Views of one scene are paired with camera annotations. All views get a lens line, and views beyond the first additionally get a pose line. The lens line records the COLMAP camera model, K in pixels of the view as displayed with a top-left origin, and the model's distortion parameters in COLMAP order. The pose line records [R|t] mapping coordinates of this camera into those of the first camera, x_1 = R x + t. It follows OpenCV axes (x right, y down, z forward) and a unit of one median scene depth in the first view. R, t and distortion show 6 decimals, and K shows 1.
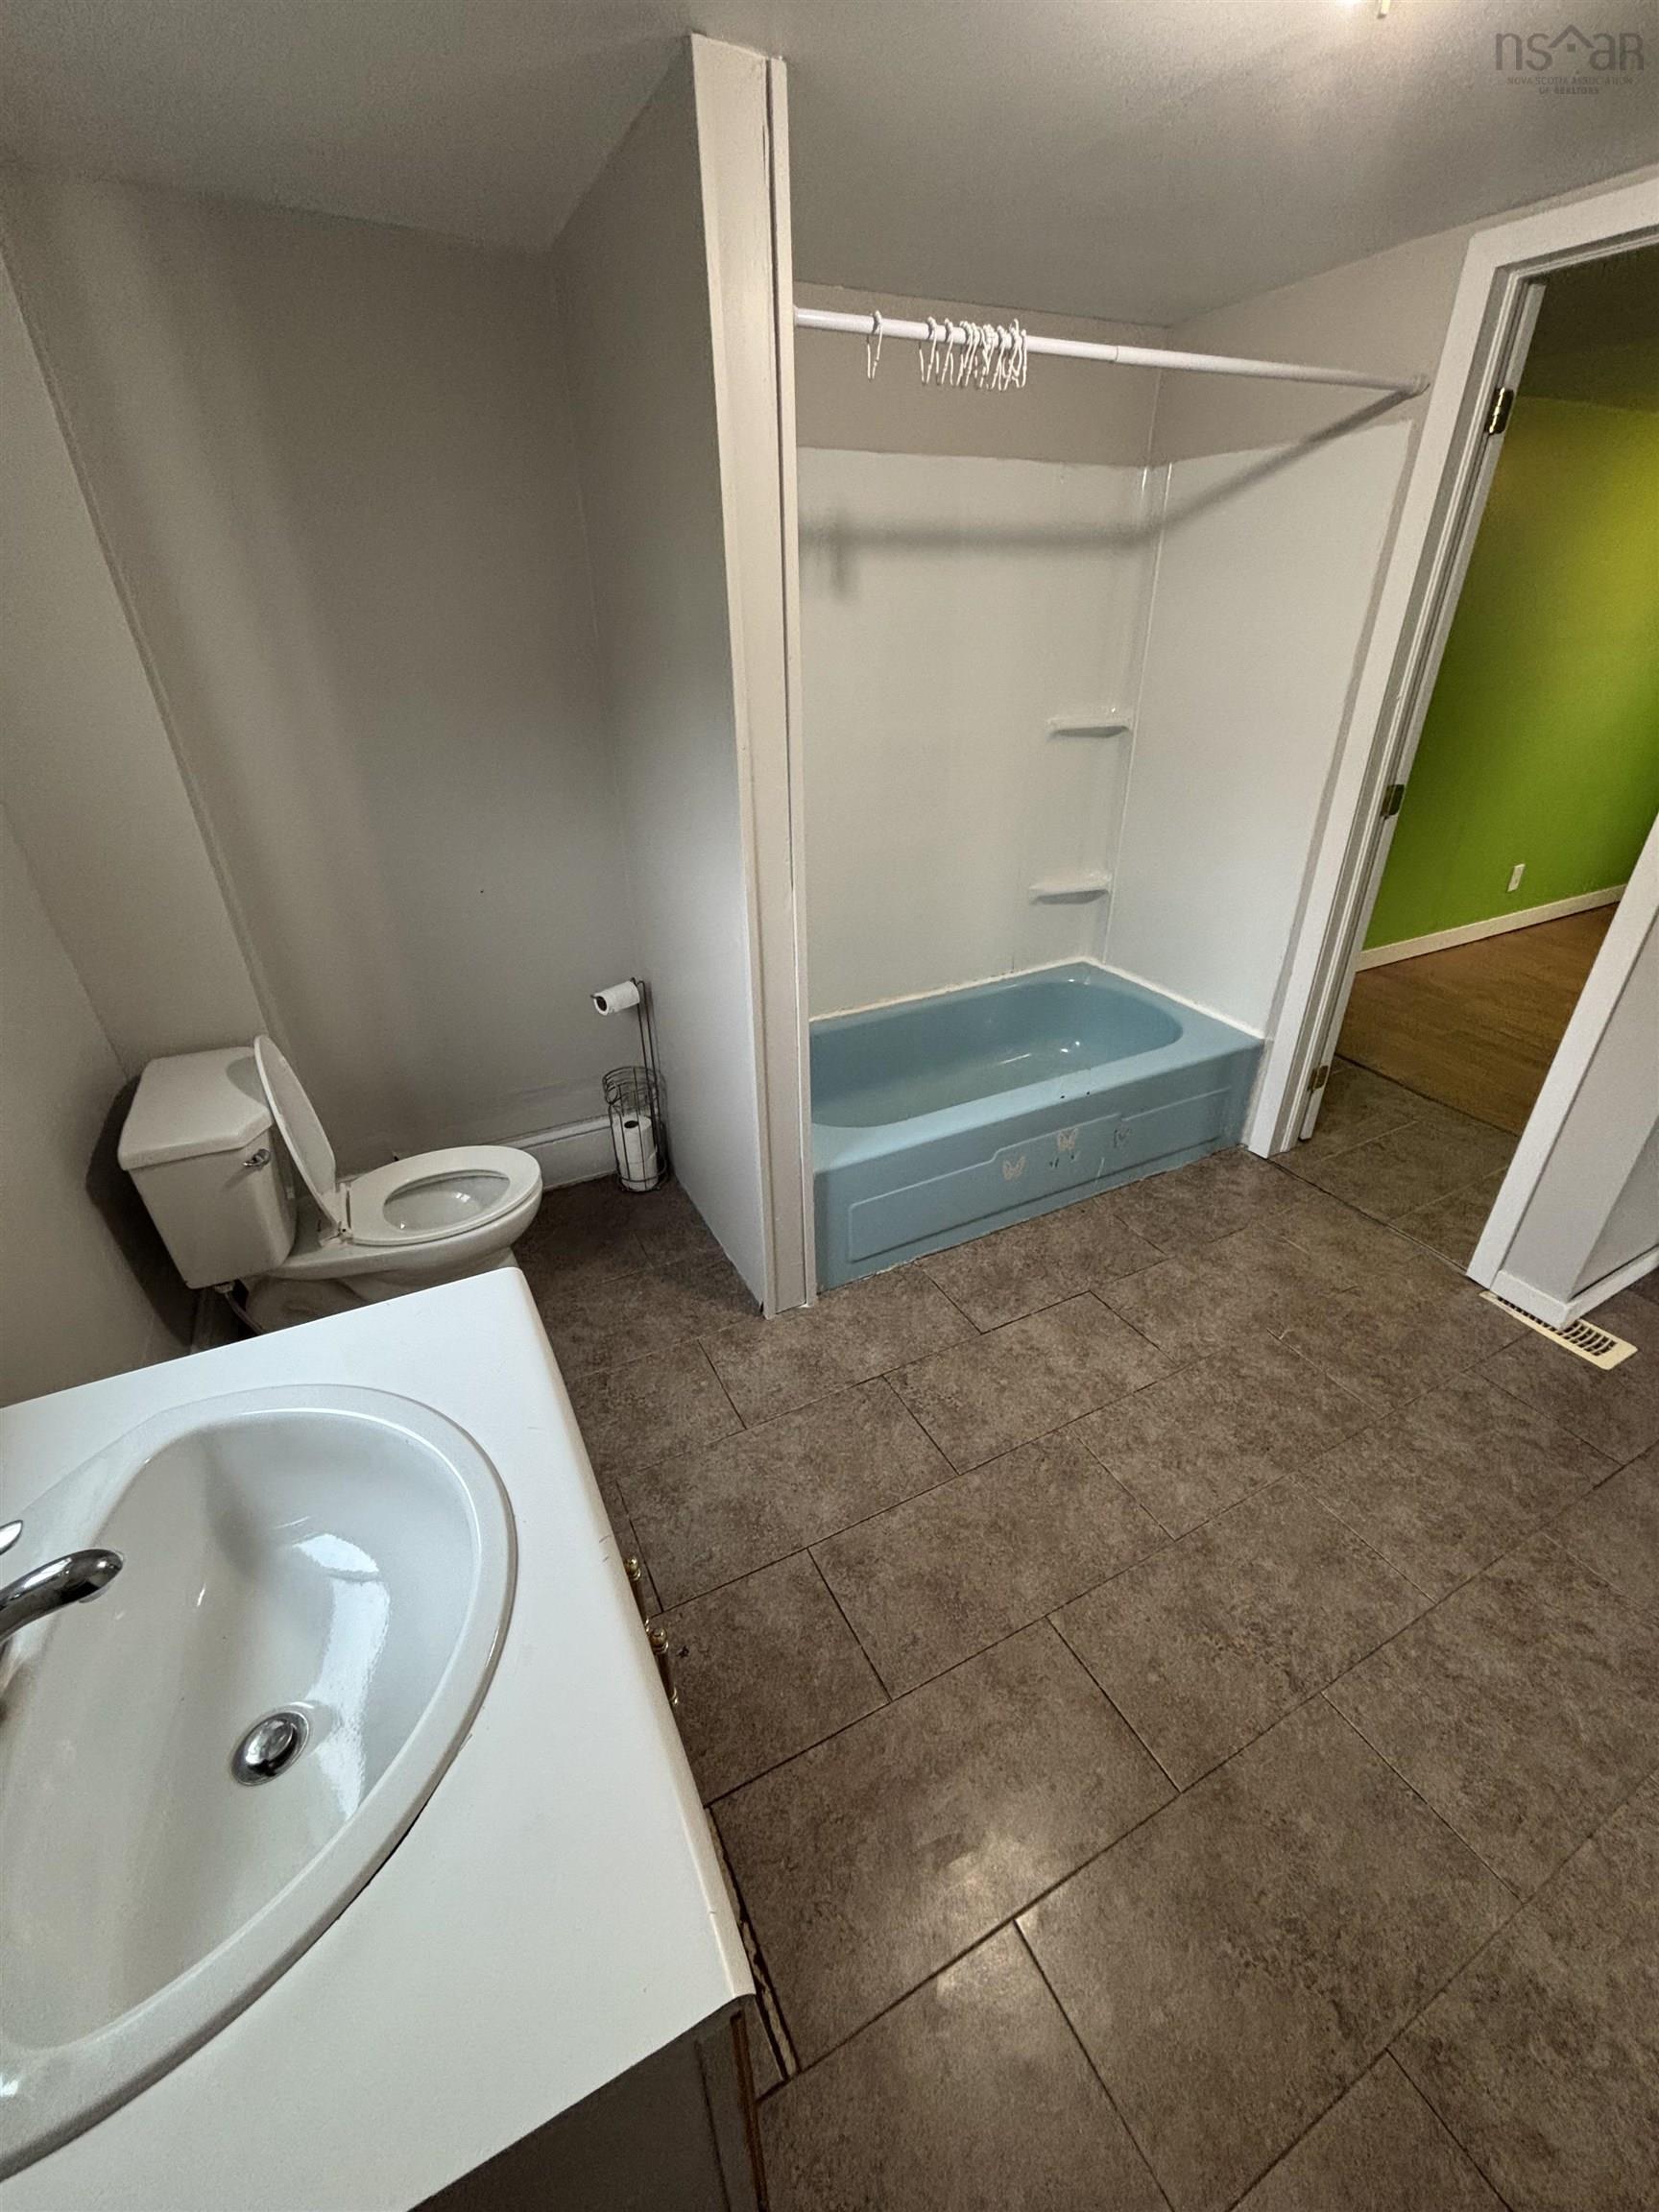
lens RADIAL K [[899.7, 0, 837.7], [0, 899.7, 1098.5], [0, 0, 1]] dist [0.008590, -0.000571]
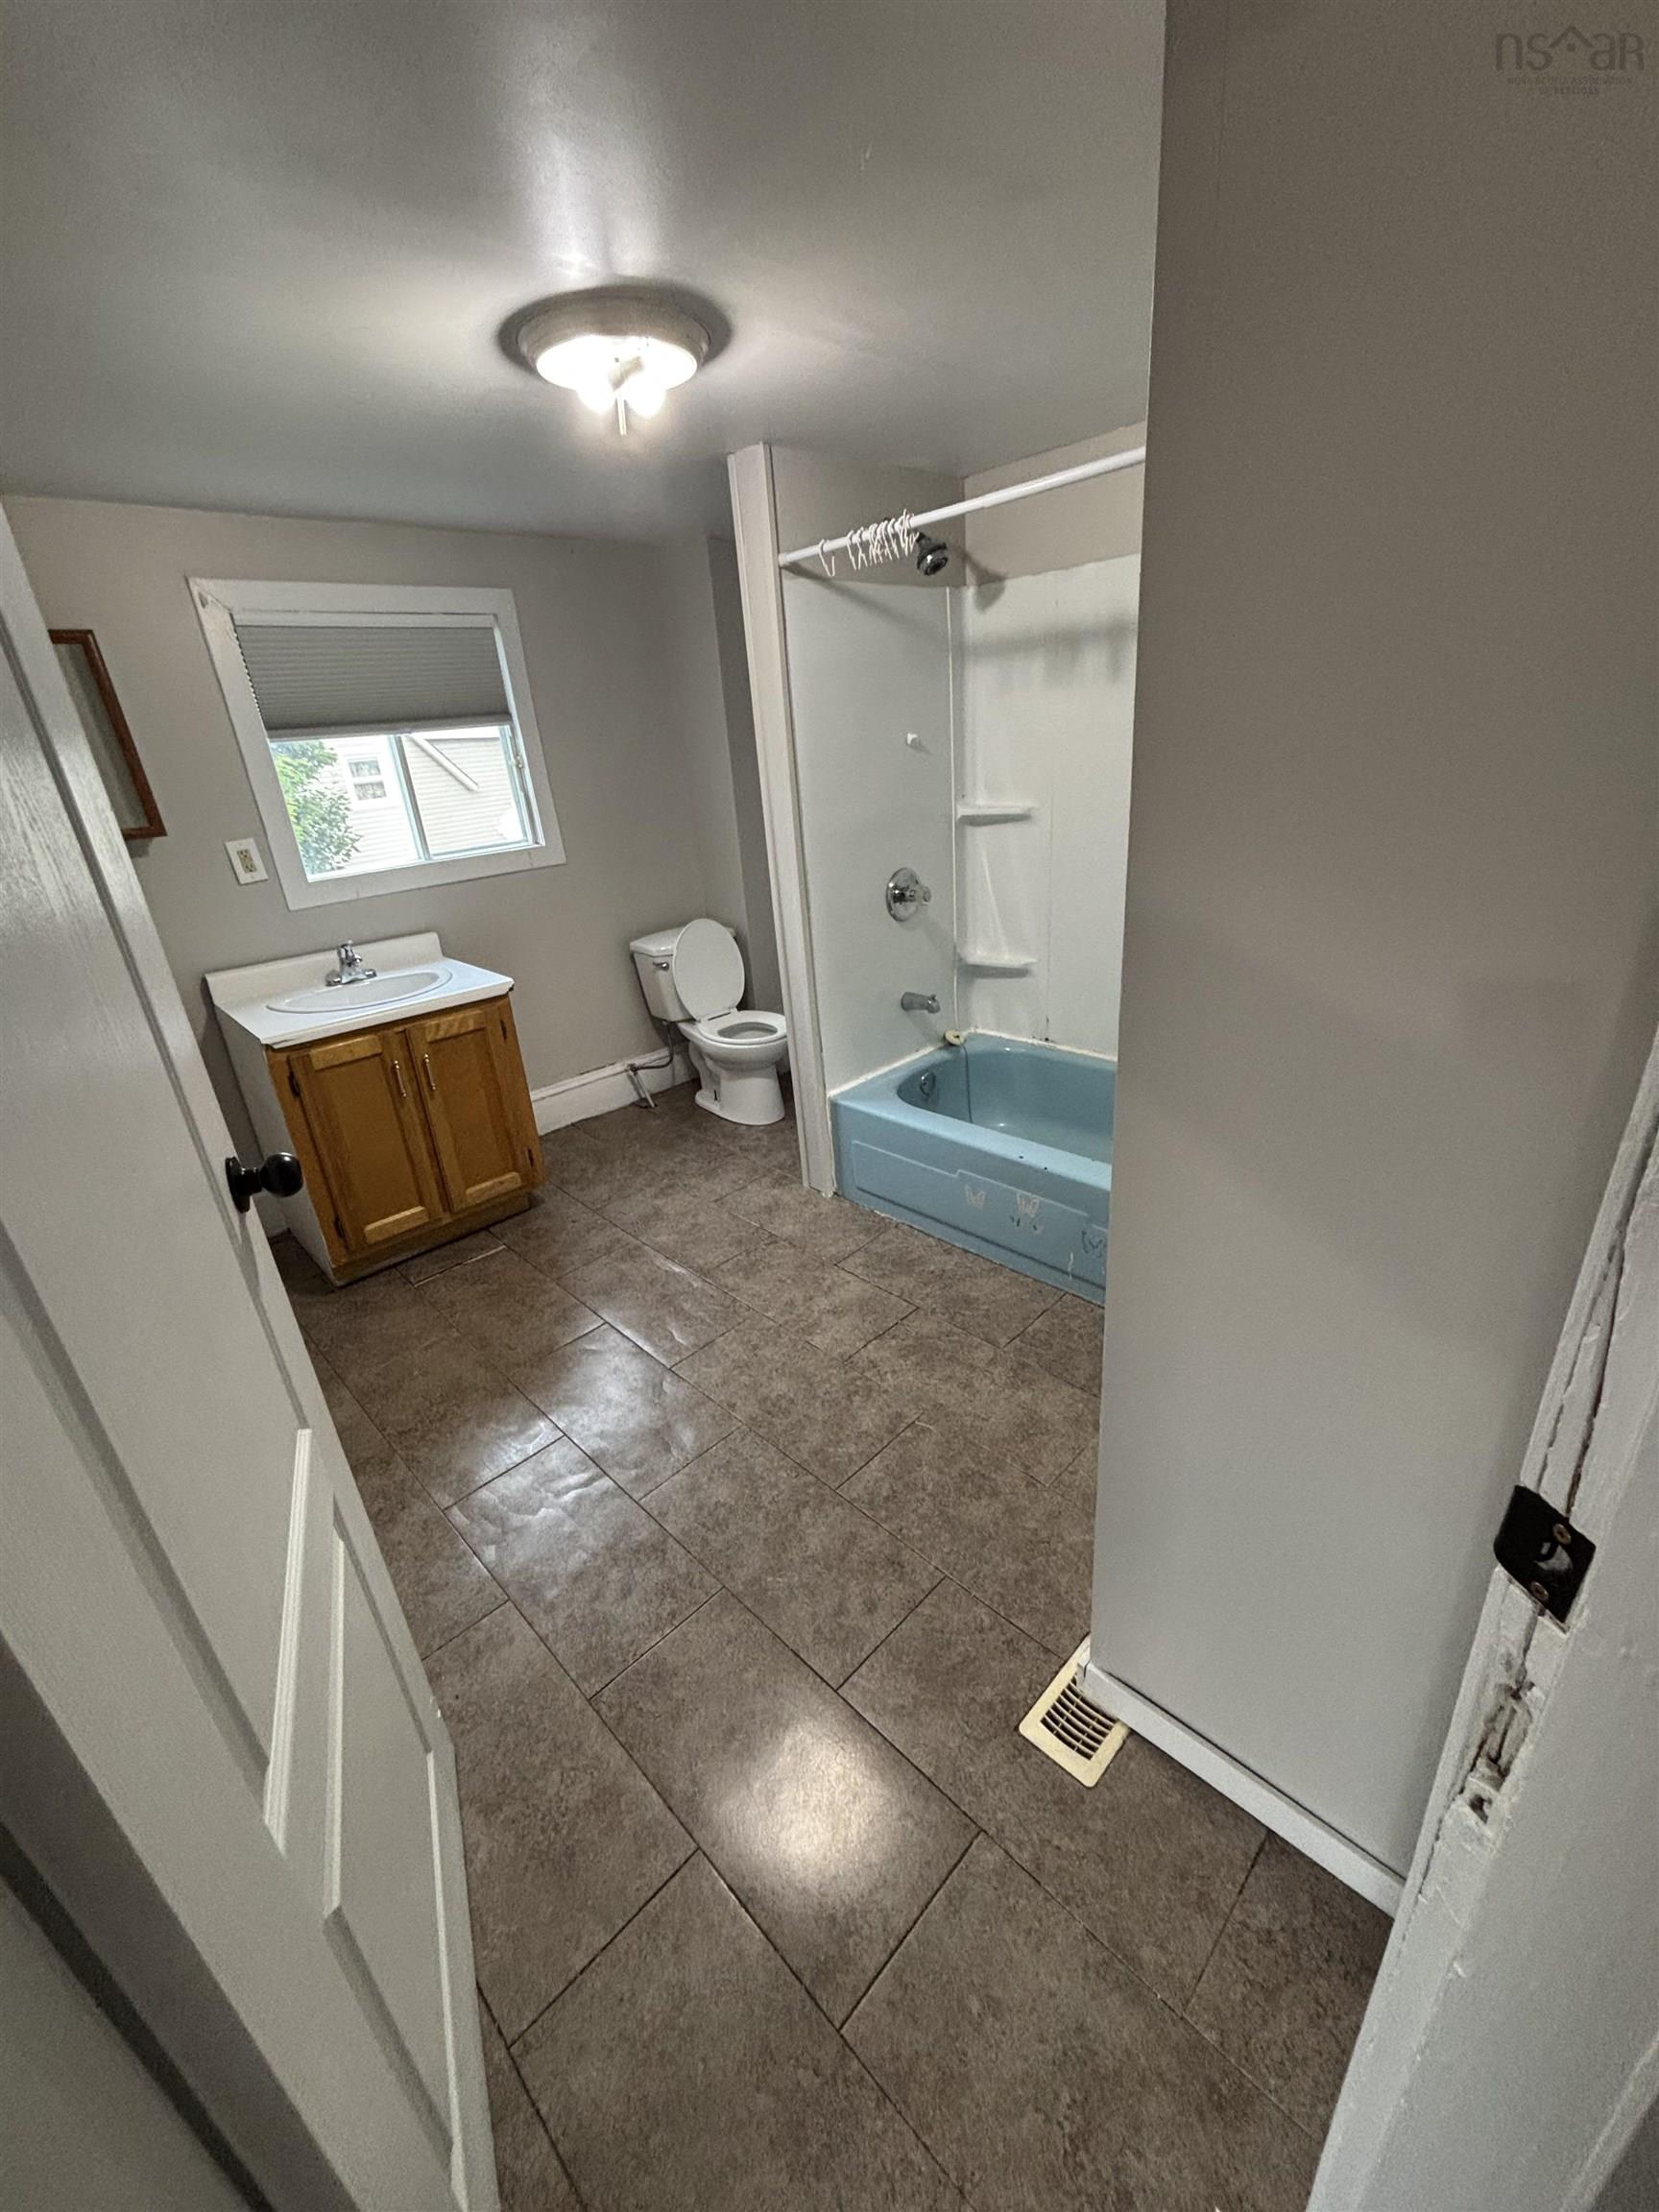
lens RADIAL K [[899.7, 0, 843.3], [0, 899.7, 1106.6], [0, 0, 1]] dist [0.008590, -0.000571]
pose [[0.292879, 0.360923, -0.885413, 1.245903], [-0.390214, 0.890512, 0.233925, -0.247103], [0.872900, 0.276989, 0.401649, 0.451817]]
